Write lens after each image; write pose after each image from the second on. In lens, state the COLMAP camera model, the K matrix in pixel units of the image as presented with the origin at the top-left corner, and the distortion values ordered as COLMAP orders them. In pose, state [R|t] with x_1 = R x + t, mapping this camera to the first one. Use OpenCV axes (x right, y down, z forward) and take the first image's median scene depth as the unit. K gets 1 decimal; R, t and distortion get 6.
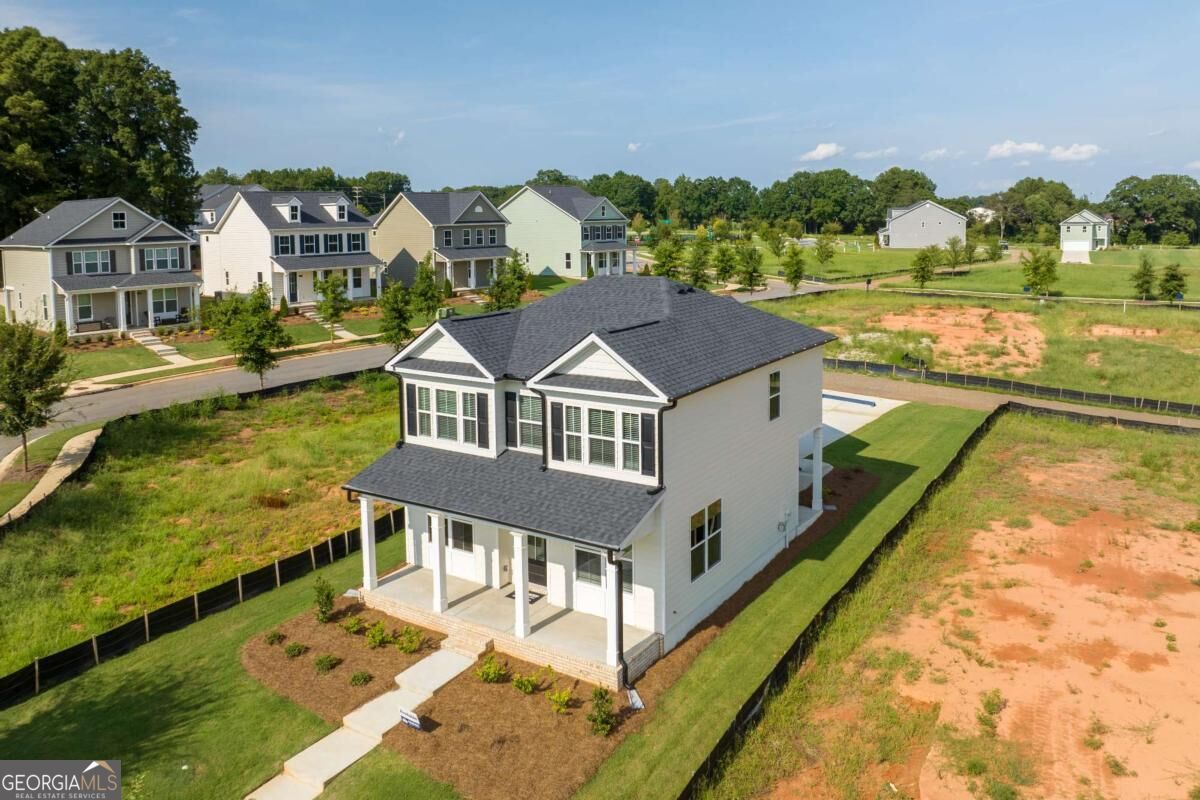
lens RADIAL K [[894.1, 0, 619.1], [0, 894.1, 369.7], [0, 0, 1]] dist [-0.032906, 0.007828]
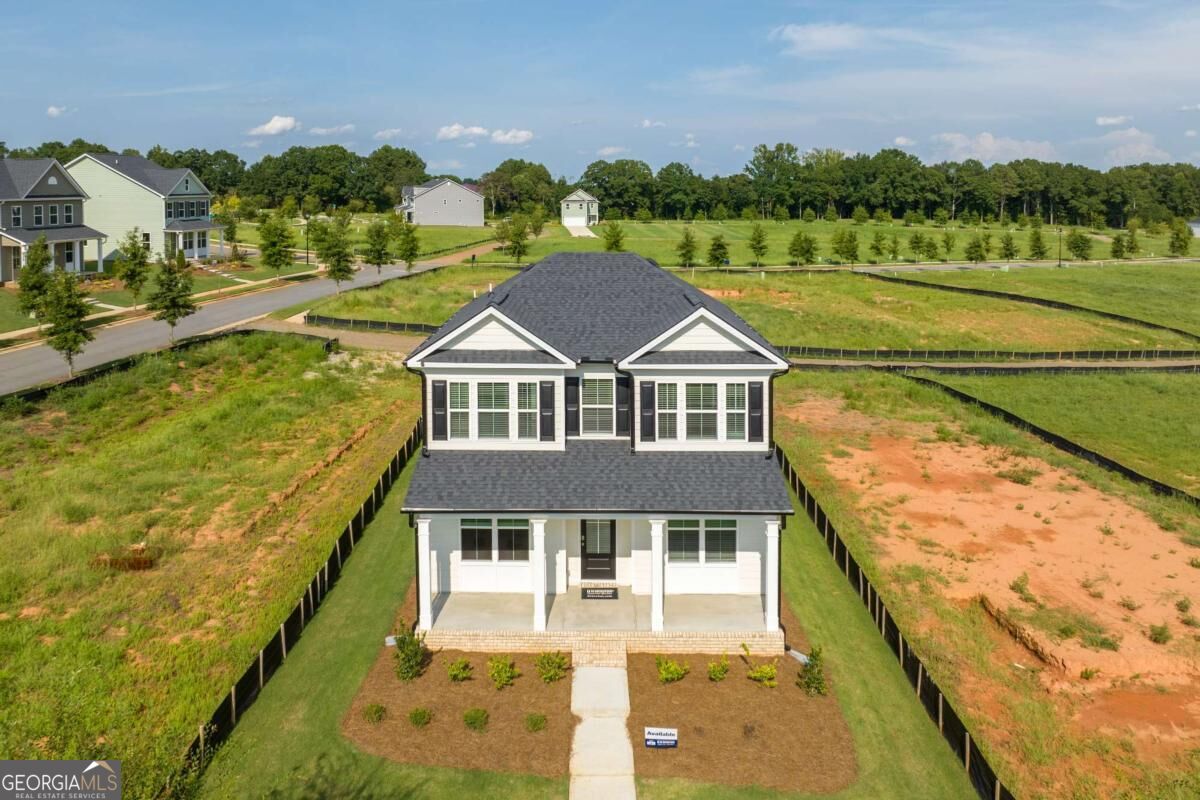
lens RADIAL K [[918.6, 0, 590.4], [0, 918.6, 283.4], [0, 0, 1]] dist [-0.037121, -0.004983]
pose [[0.846426, -0.039509, 0.531038, -0.560951], [0.077834, 0.995713, -0.049980, -0.021316], [-0.526787, 0.083637, 0.845873, 0.152620]]
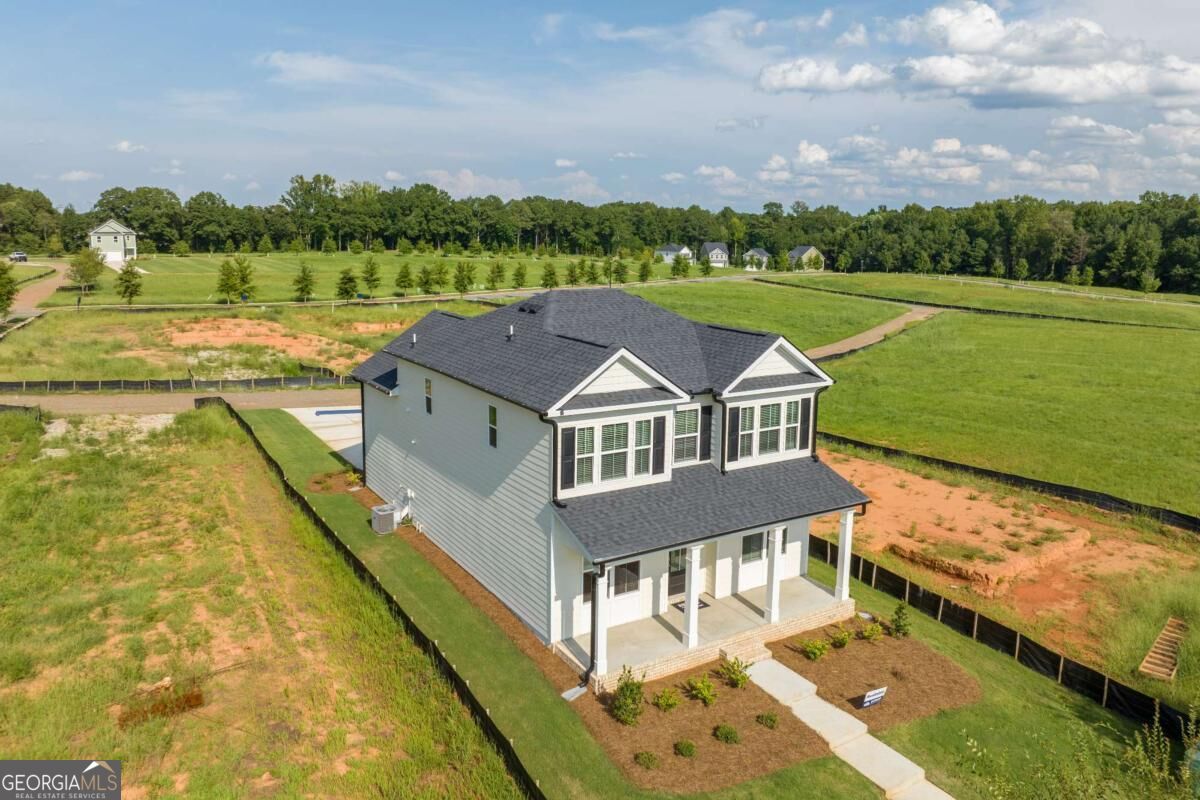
lens RADIAL K [[870.6, 0, 604.2], [0, 870.6, 400.3], [0, 0, 1]] dist [-0.043848, 0.023003]
pose [[0.426822, -0.159590, 0.890143, -0.916627], [0.133818, 0.984615, 0.112362, -0.094514], [-0.894380, 0.071159, 0.441612, 0.585250]]
